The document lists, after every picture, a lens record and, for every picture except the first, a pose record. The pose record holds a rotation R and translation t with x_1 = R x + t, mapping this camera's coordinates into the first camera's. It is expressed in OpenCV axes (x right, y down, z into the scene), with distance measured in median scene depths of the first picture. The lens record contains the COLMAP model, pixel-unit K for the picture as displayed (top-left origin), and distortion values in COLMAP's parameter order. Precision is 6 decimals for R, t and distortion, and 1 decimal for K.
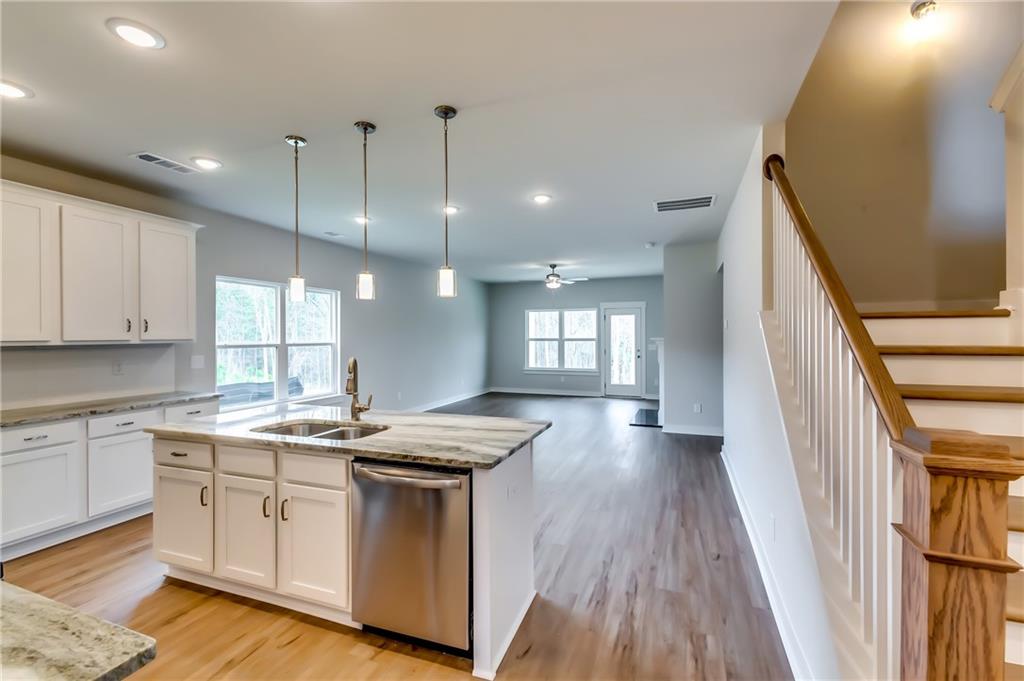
lens RADIAL K [[444.0, 0, 515.2], [0, 444.0, 339.4], [0, 0, 1]] dist [0.013198, 0.000128]
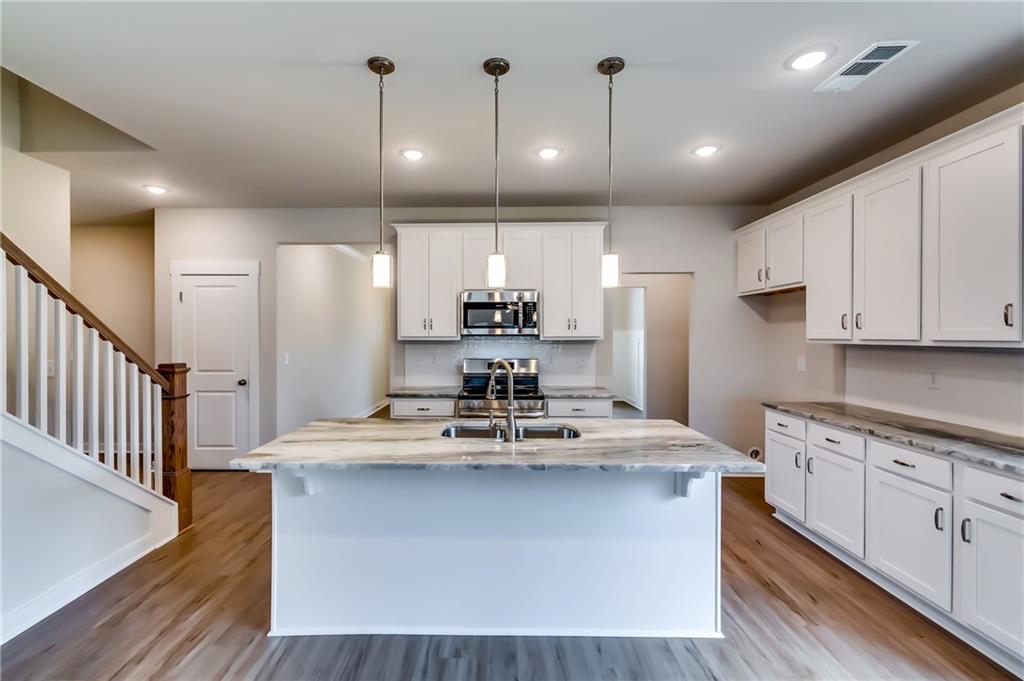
lens RADIAL K [[439.7, 0, 486.2], [0, 439.7, 334.7], [0, 0, 1]] dist [-0.000176, -0.000121]
pose [[-0.943206, 0.001169, -0.332207, -0.070795], [-0.002299, 0.999947, 0.010045, -0.017447], [0.332201, 0.010238, -0.943153, 2.005310]]
